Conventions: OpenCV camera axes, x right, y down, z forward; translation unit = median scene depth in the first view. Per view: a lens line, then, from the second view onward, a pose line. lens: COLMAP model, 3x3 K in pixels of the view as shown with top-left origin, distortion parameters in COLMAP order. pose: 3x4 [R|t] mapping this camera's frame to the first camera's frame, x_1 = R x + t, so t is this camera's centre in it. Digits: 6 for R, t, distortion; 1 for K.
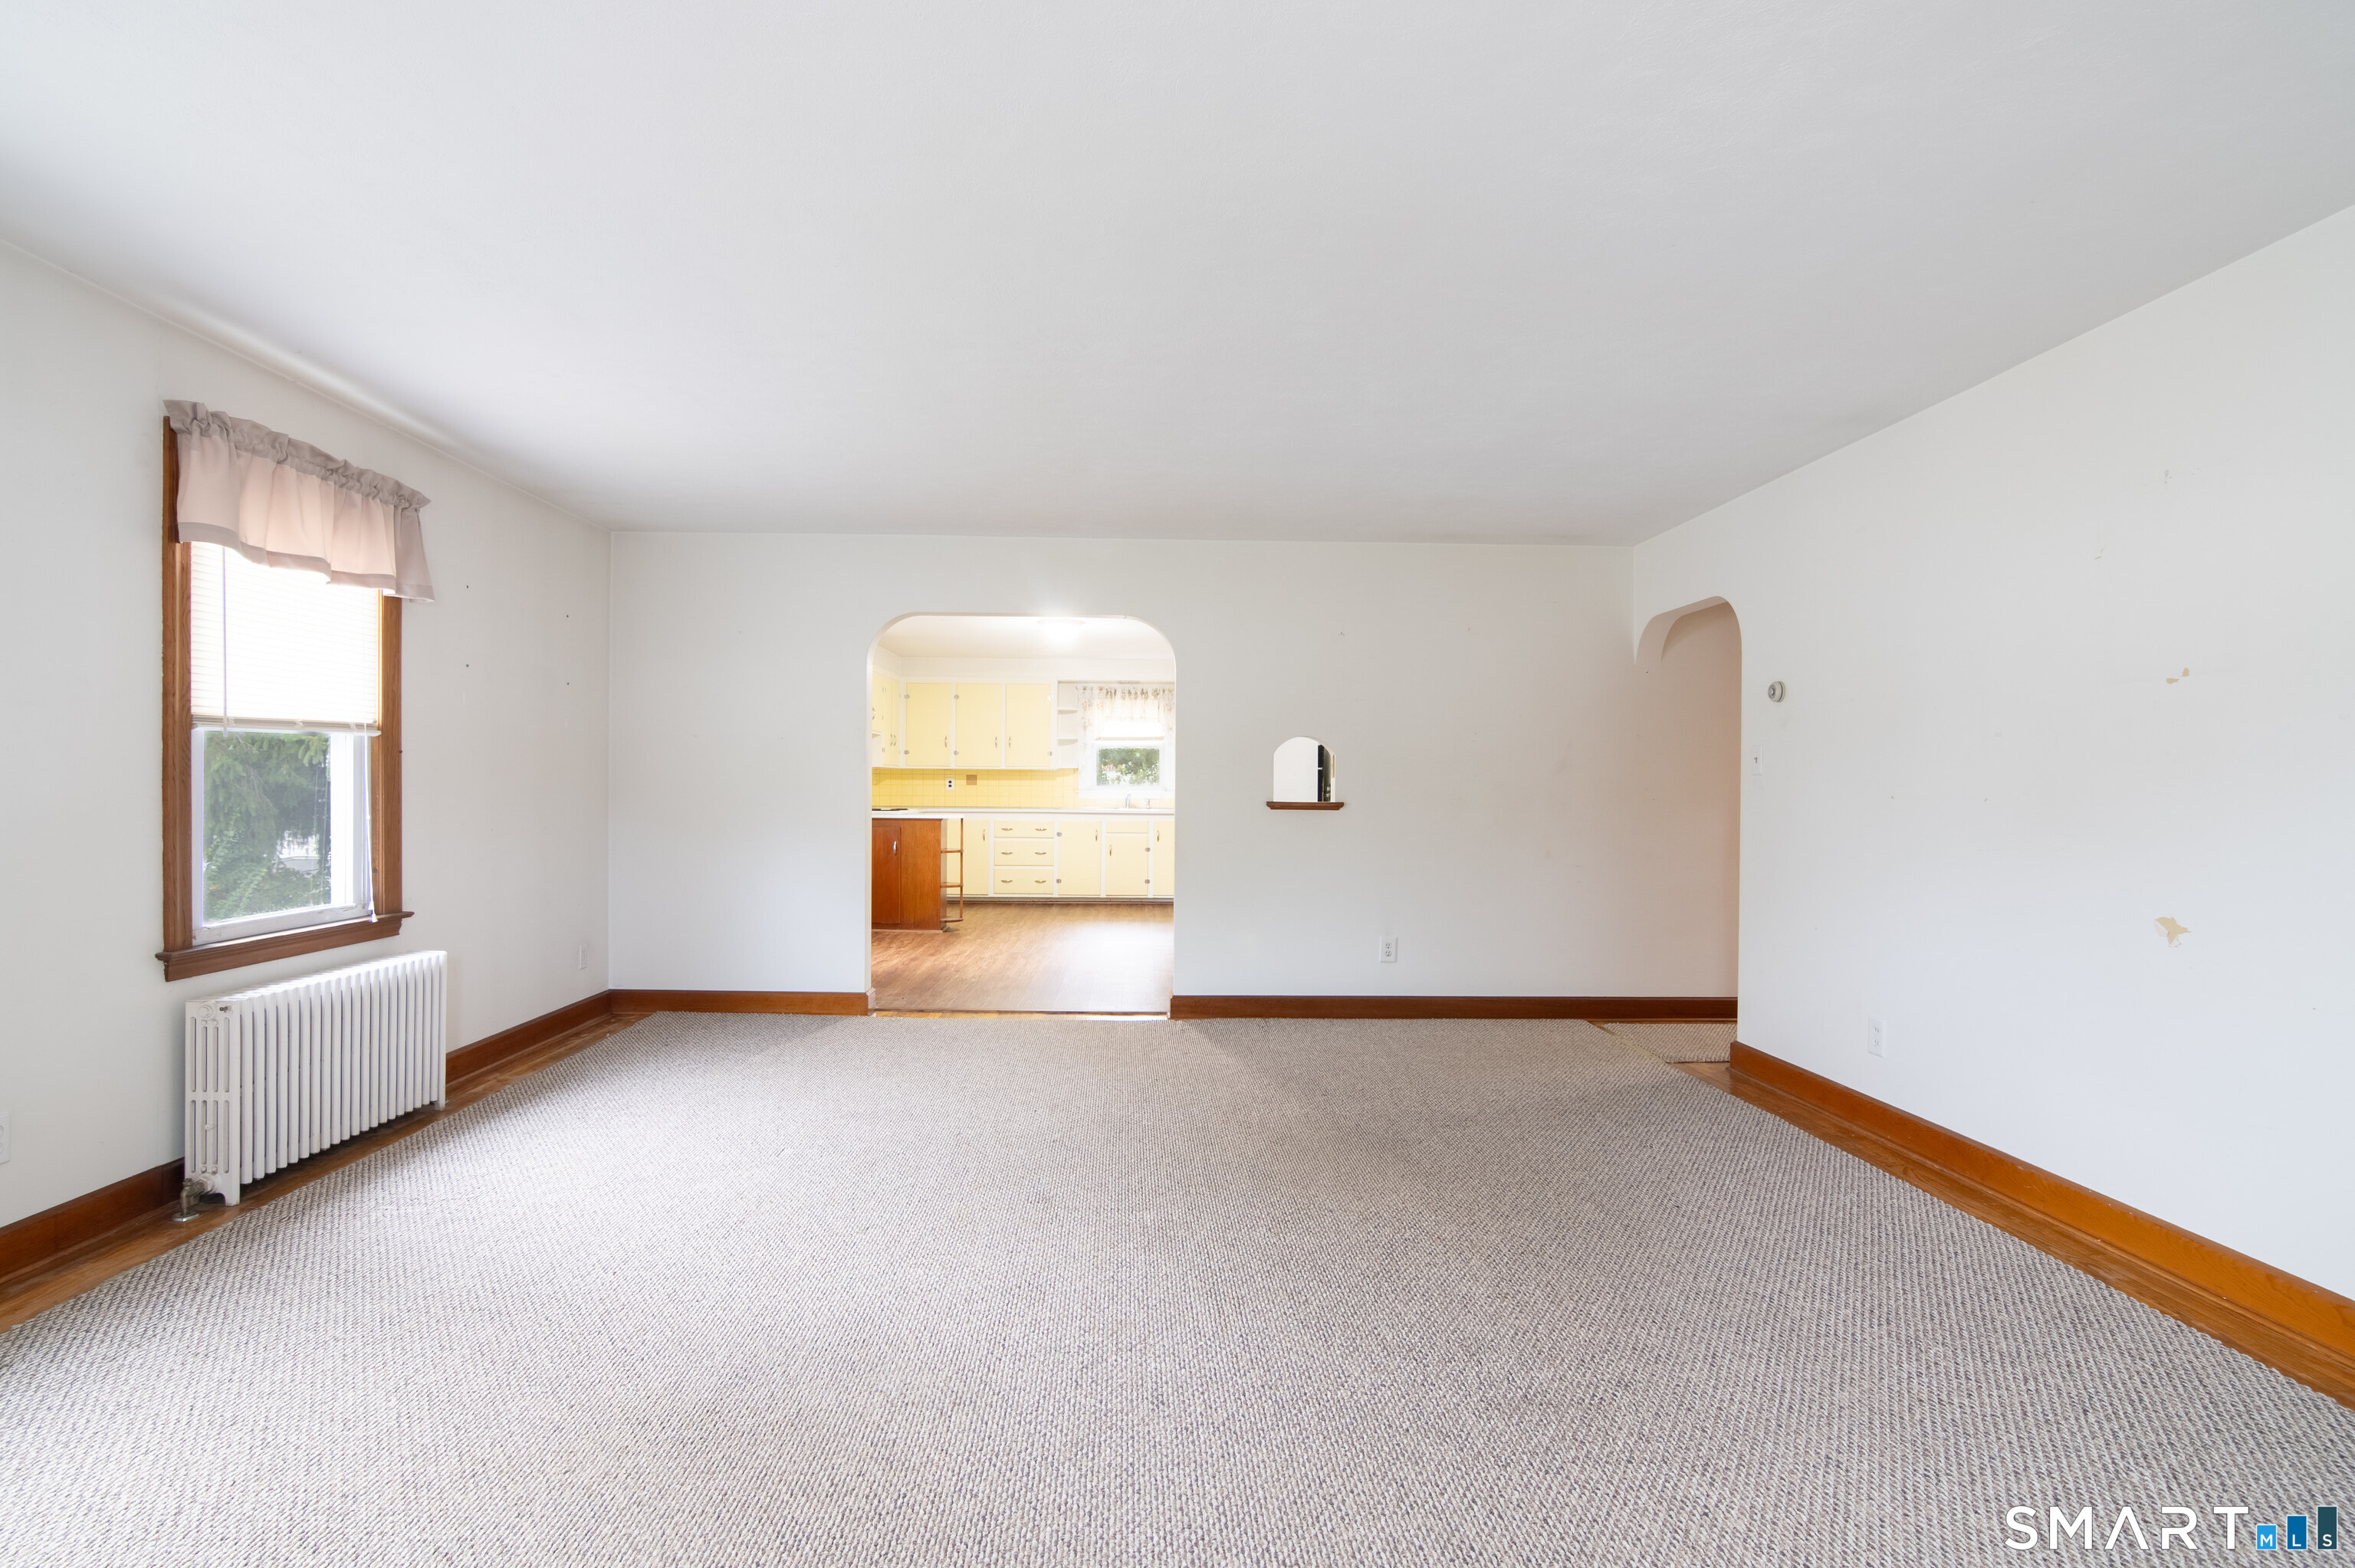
lens RADIAL K [[1151.2, 0, 1184.0], [0, 1151.2, 784.0], [0, 0, 1]] dist [-0.032848, 0.007875]
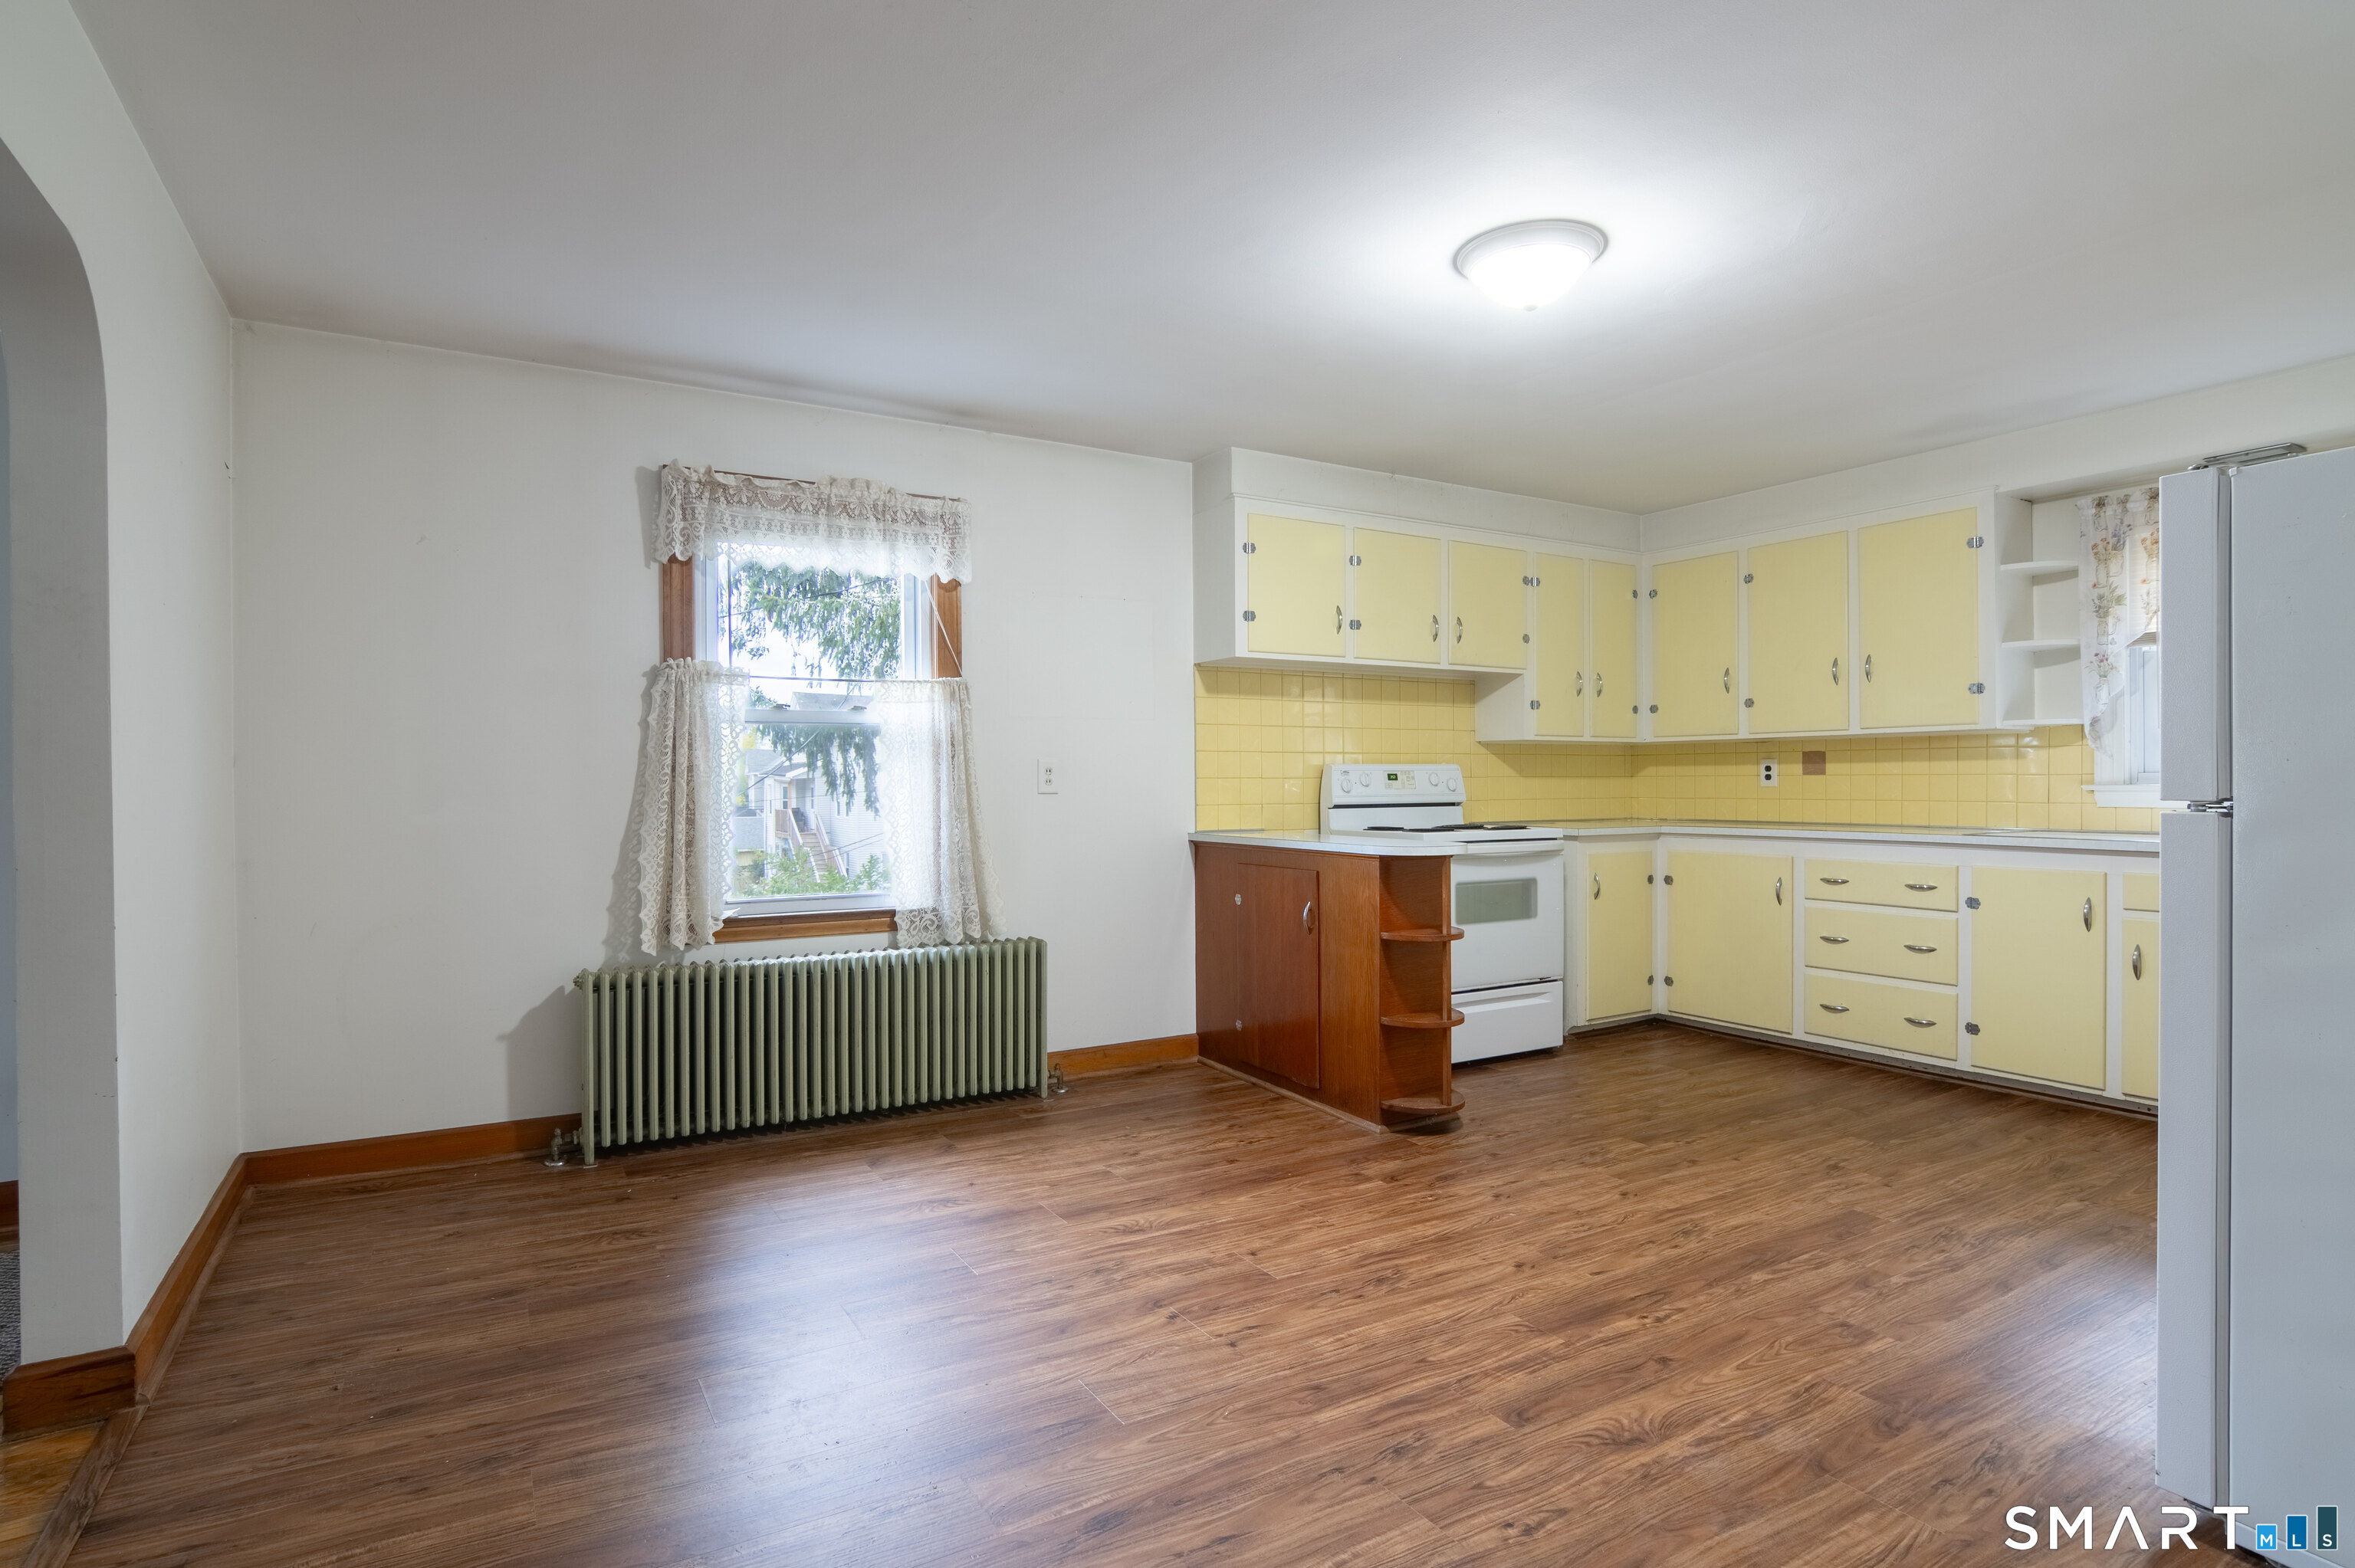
lens RADIAL K [[1210.1, 0, 1132.8], [0, 1210.1, 788.2], [0, 0, 1]] dist [-0.024217, 0.004582]
pose [[0.465243, -0.004681, -0.885170, 0.104030], [0.006833, 0.999975, -0.001697, 0.005236], [0.885156, -0.005259, 0.465264, 0.557768]]
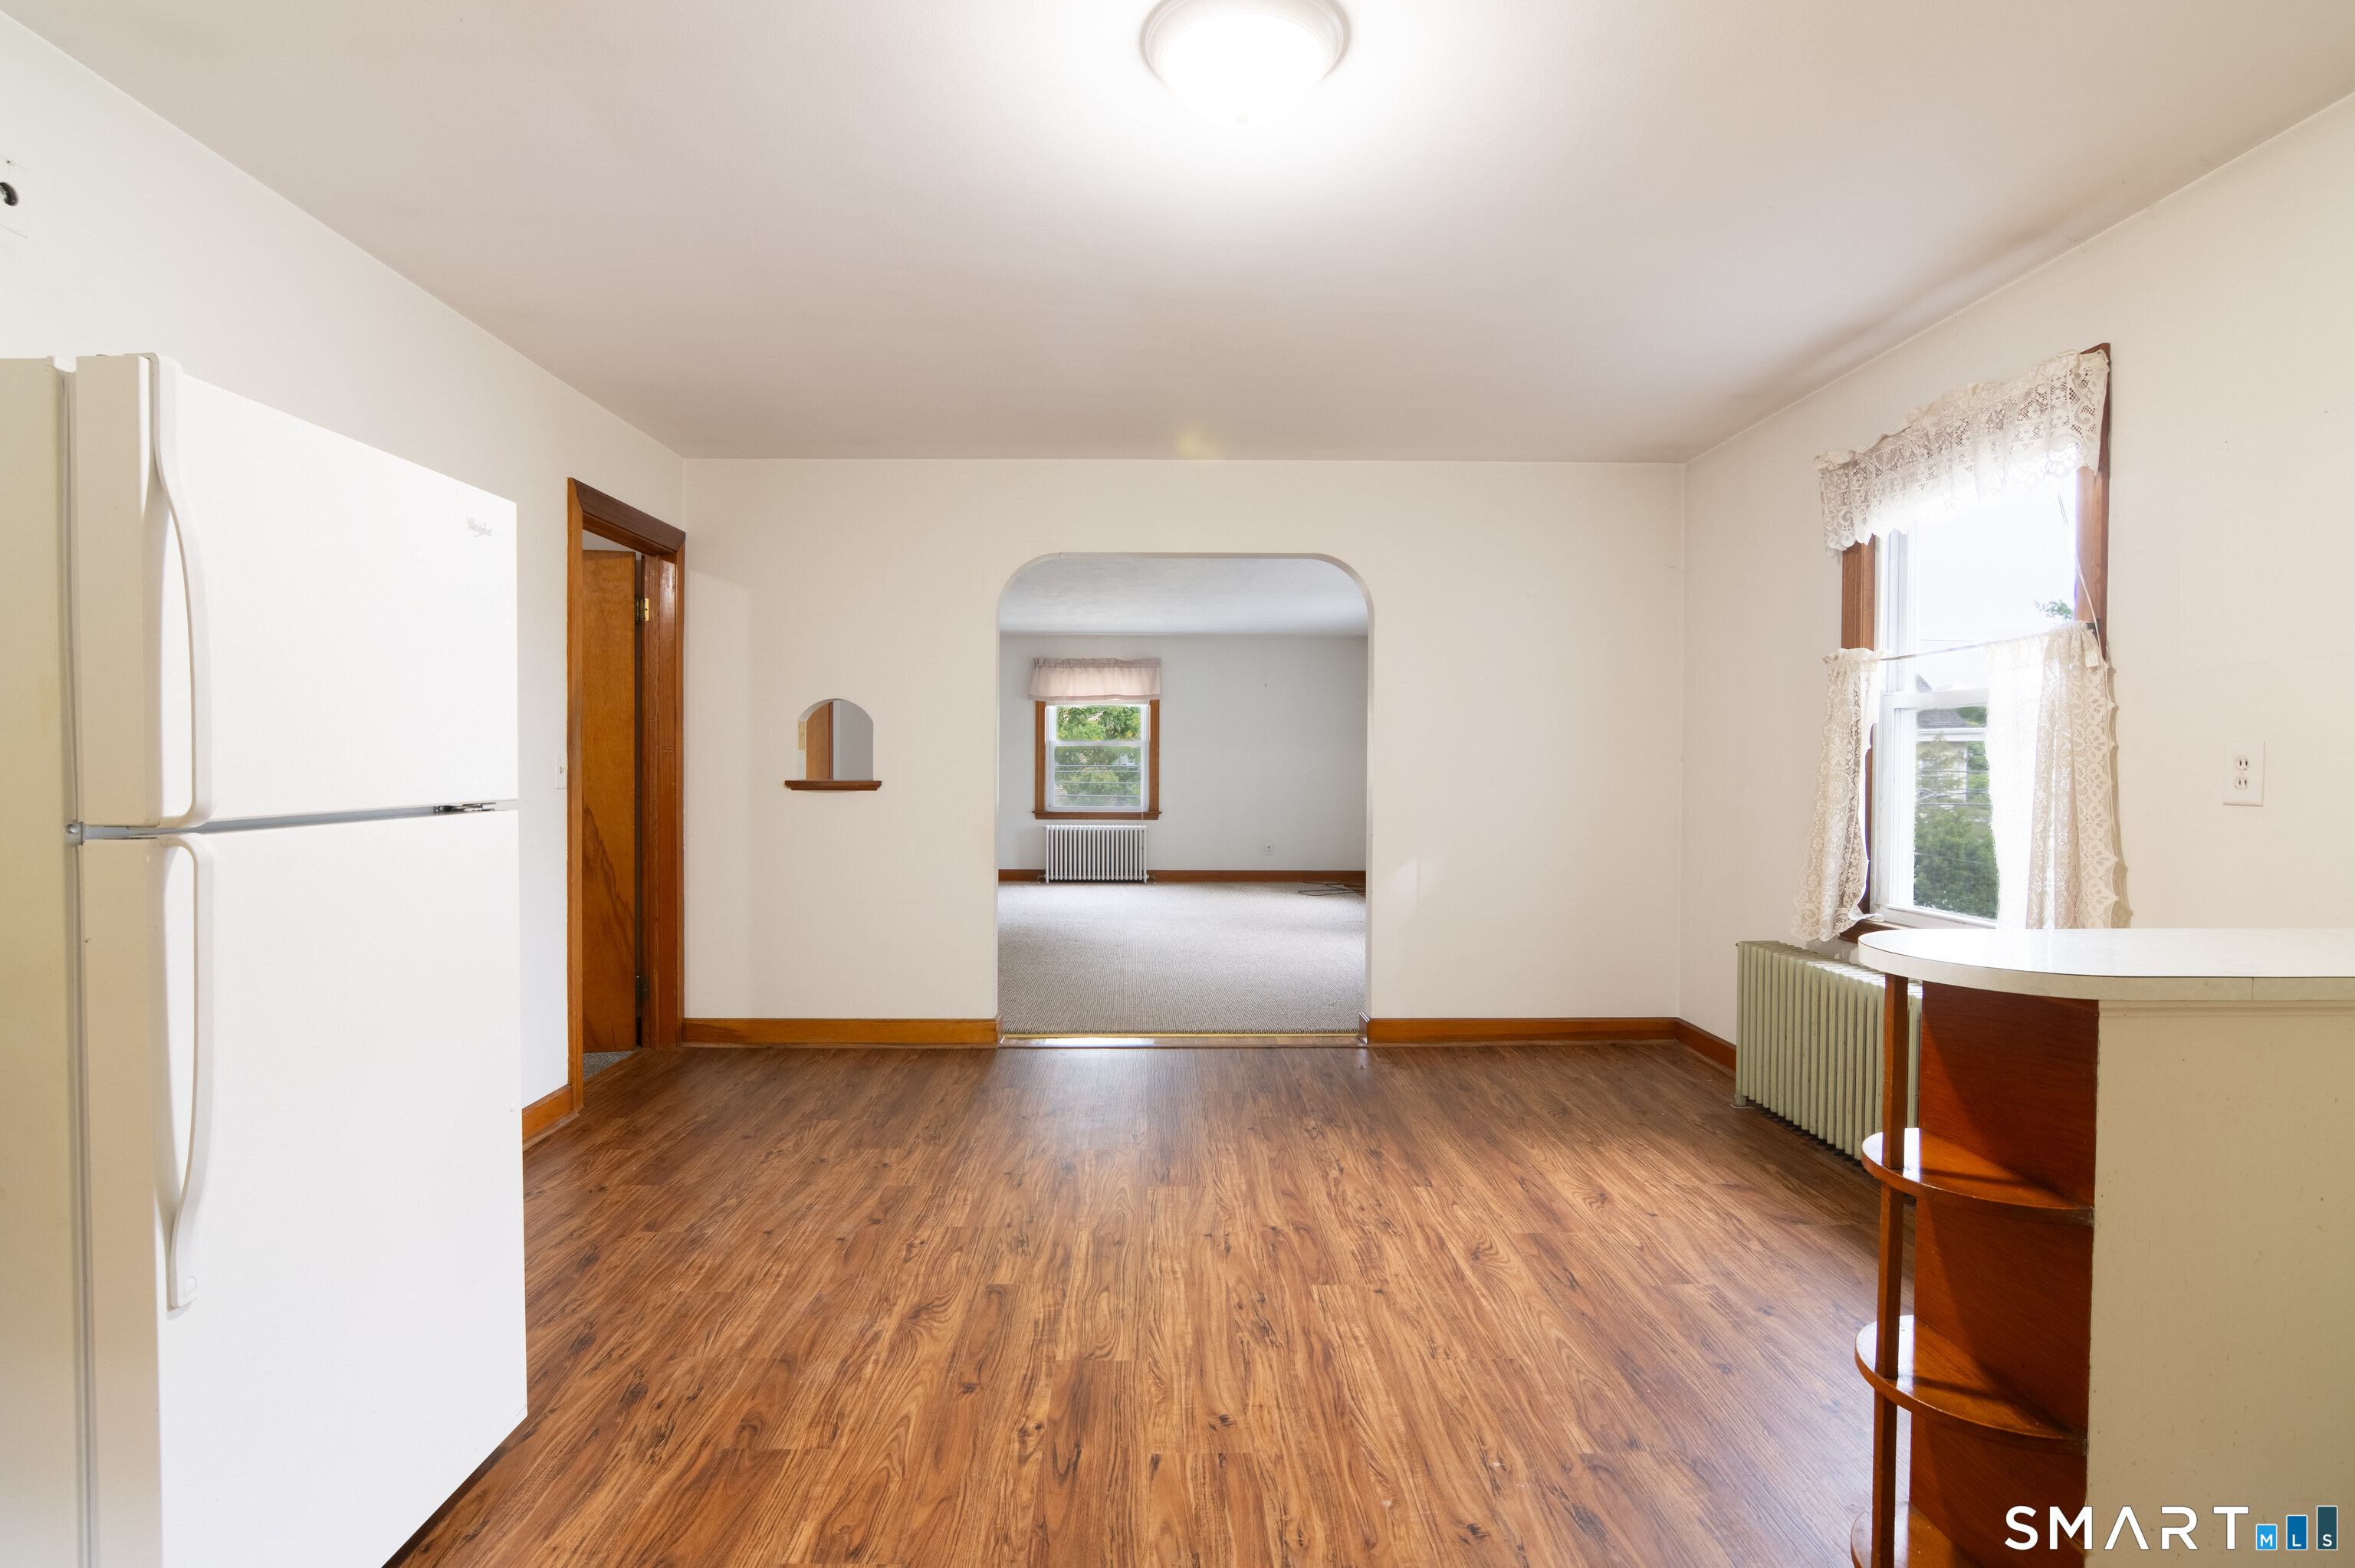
lens RADIAL K [[1151.2, 0, 1161.7], [0, 1151.2, 784.8], [0, 0, 1]] dist [-0.032848, 0.007875]
pose [[-0.999570, -0.012799, 0.026378, -0.073801], [-0.012328, 0.999763, 0.017940, 0.001438], [-0.026602, 0.017608, -0.999491, 0.922352]]
